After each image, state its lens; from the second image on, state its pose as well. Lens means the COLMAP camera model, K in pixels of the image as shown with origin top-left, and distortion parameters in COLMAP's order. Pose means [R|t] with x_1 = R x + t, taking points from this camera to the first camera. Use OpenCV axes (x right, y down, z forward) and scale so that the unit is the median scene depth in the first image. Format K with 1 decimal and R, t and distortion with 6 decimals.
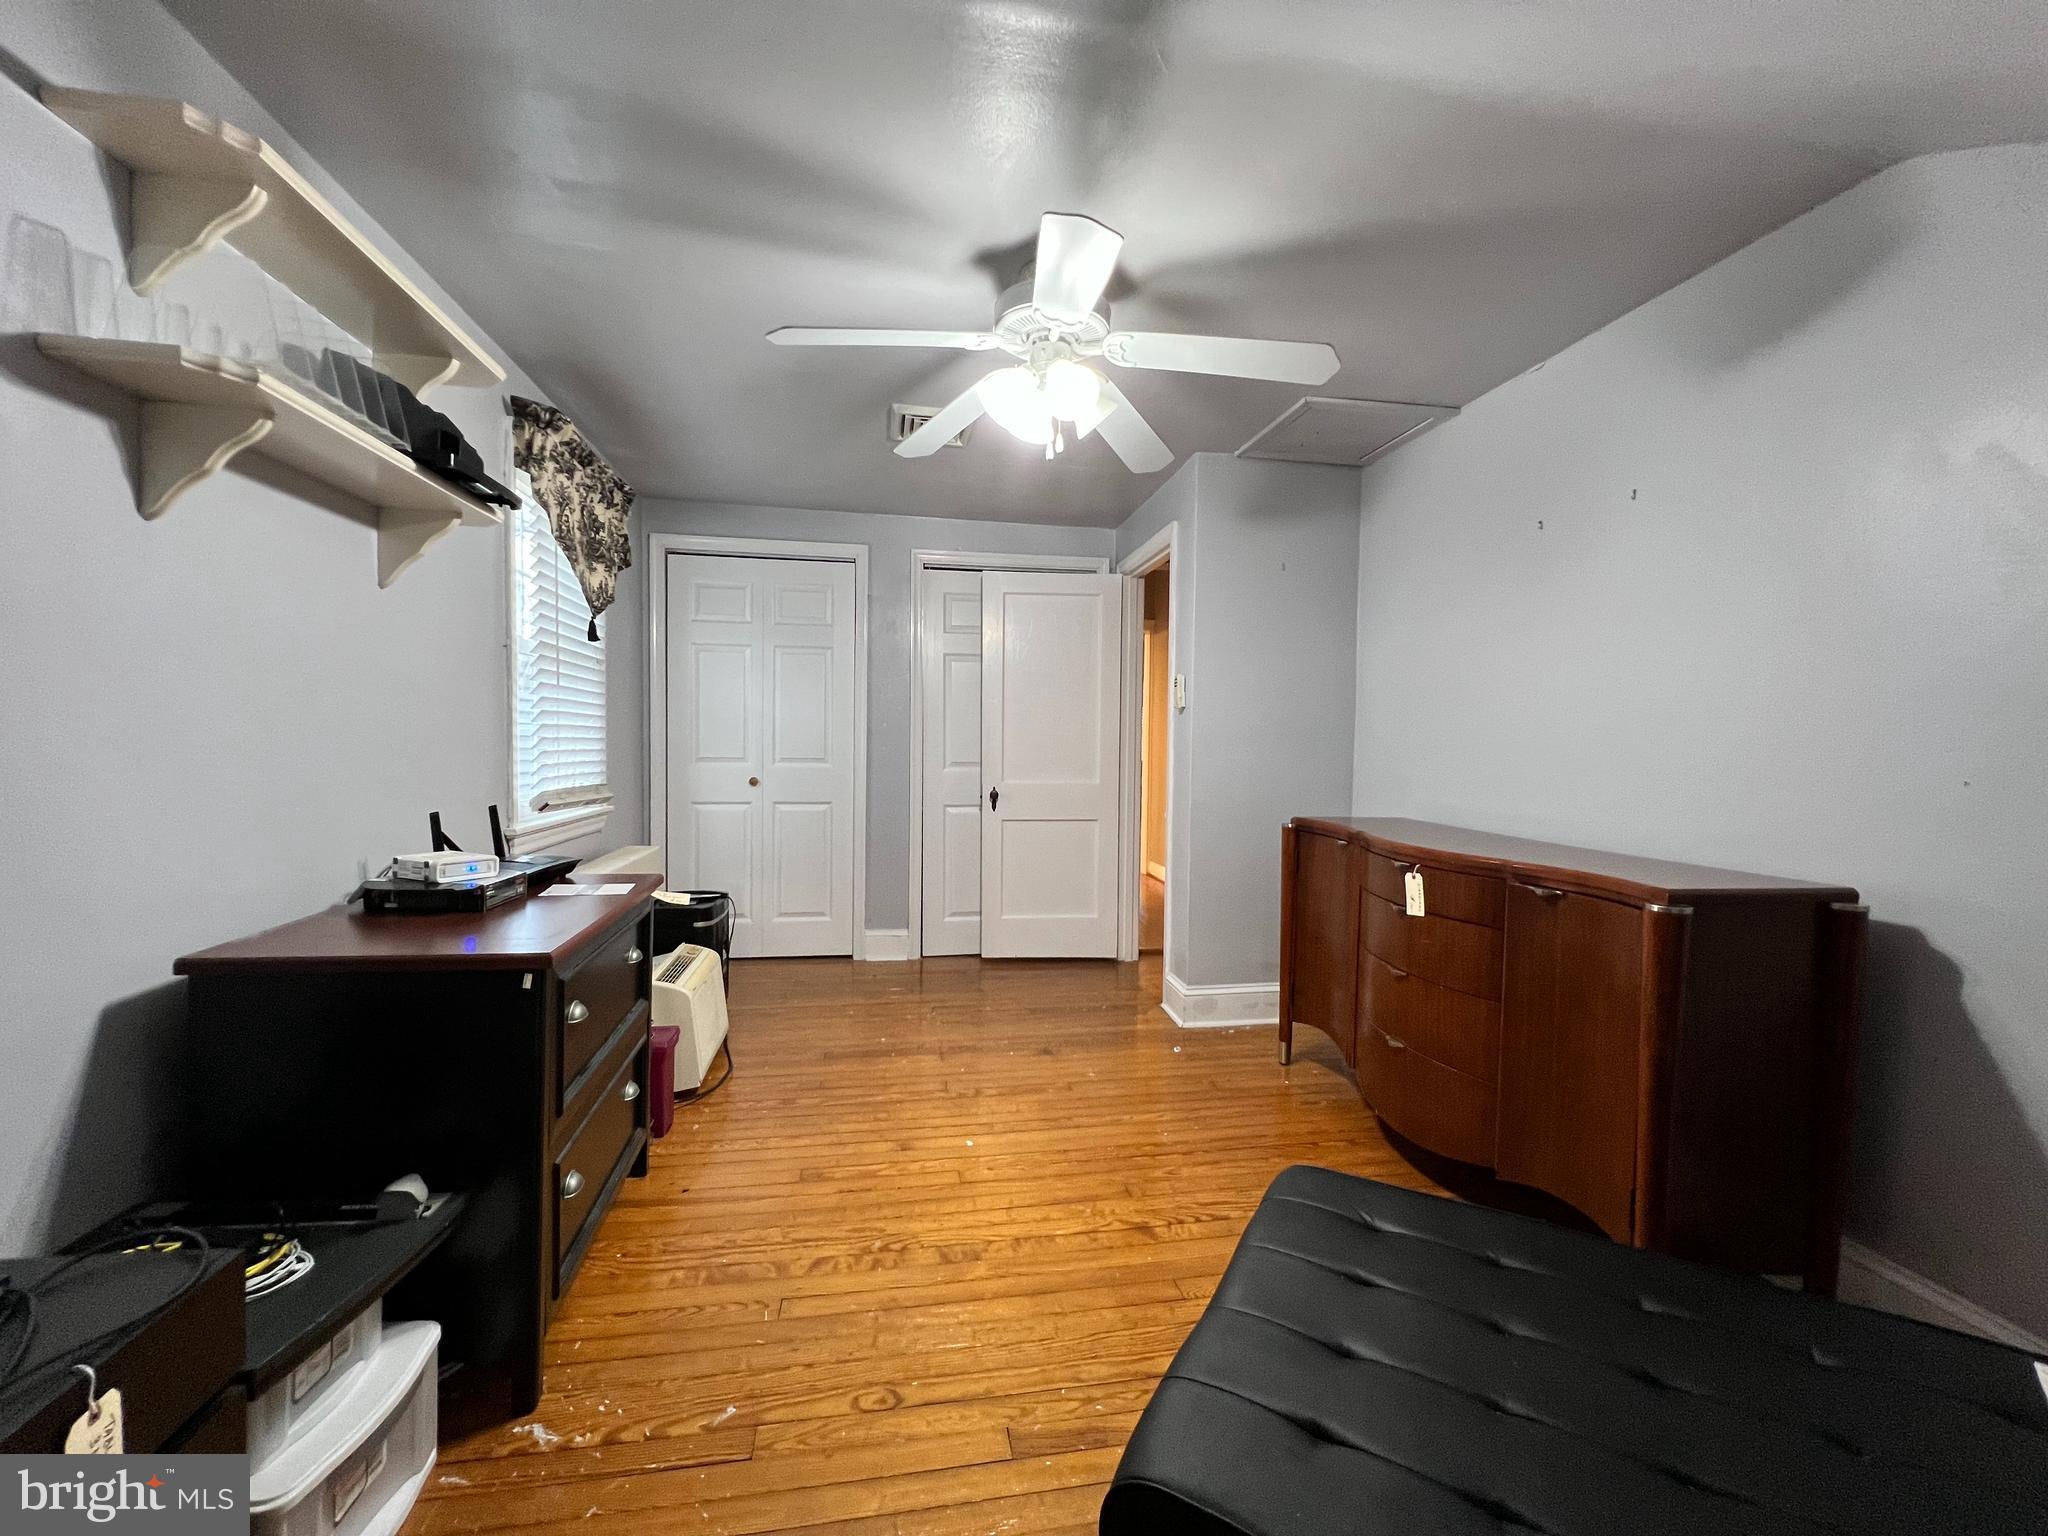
lens RADIAL K [[816.4, 0, 1025.2], [0, 816.4, 765.7], [0, 0, 1]] dist [-0.005469, 0.000967]
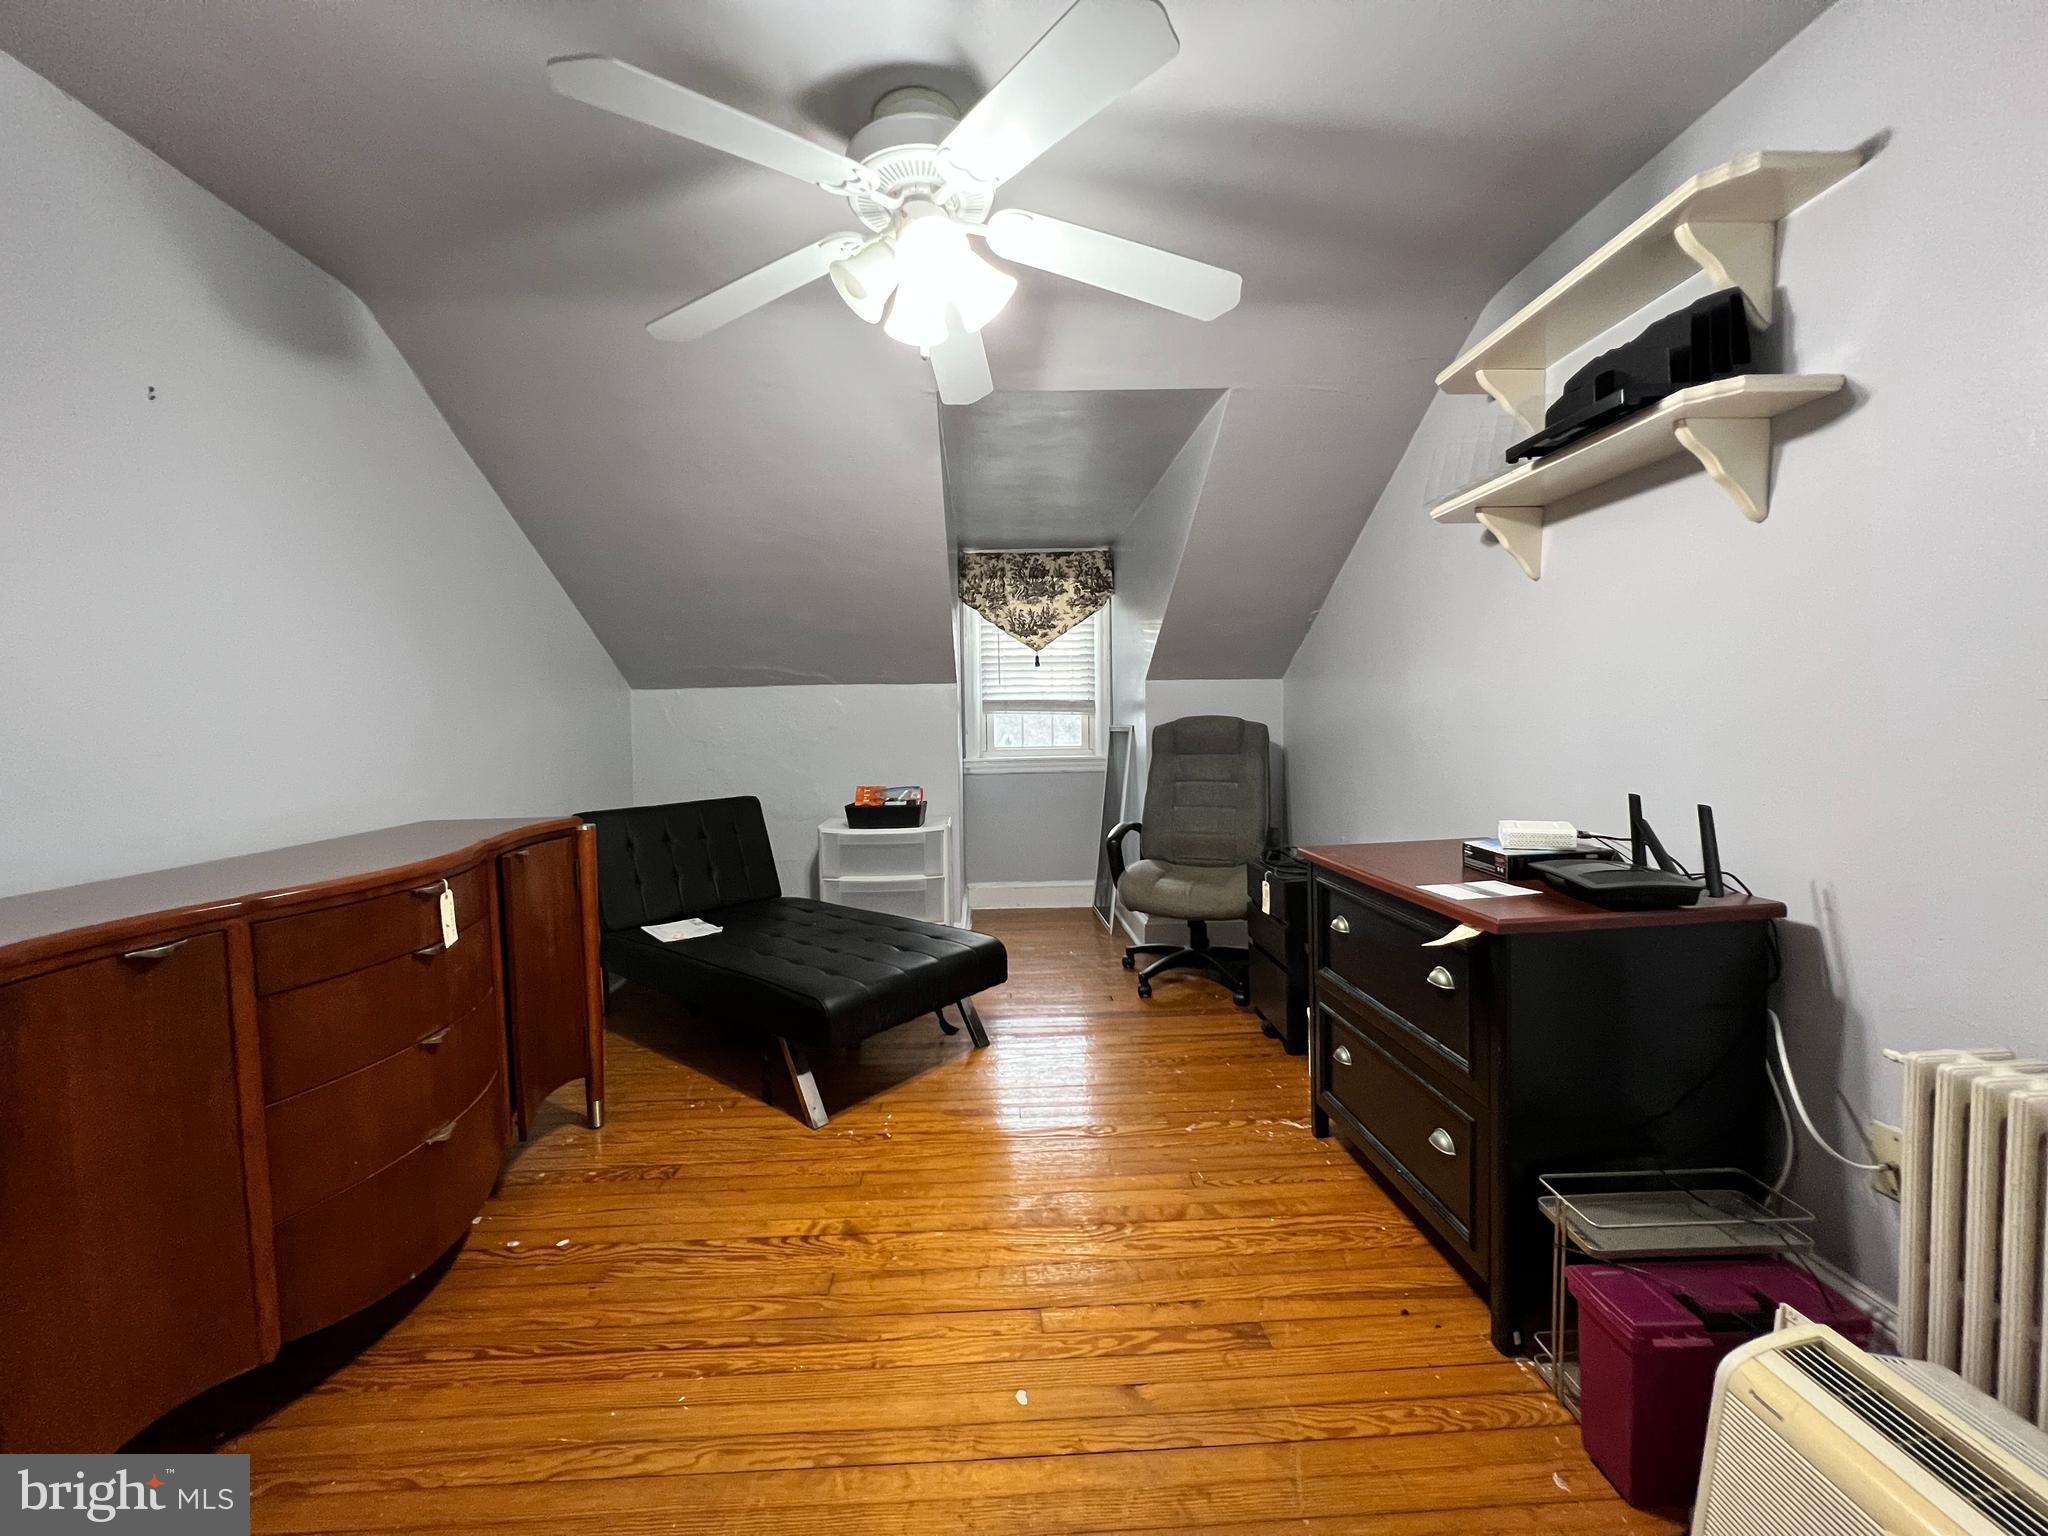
lens RADIAL K [[816.4, 0, 1024.6], [0, 816.4, 768.1], [0, 0, 1]] dist [-0.005469, 0.000967]
pose [[-0.991714, -0.004431, 0.128392, -0.169212], [0.006871, 0.996145, 0.087456, -0.049215], [-0.128284, 0.087614, -0.987860, 1.807890]]
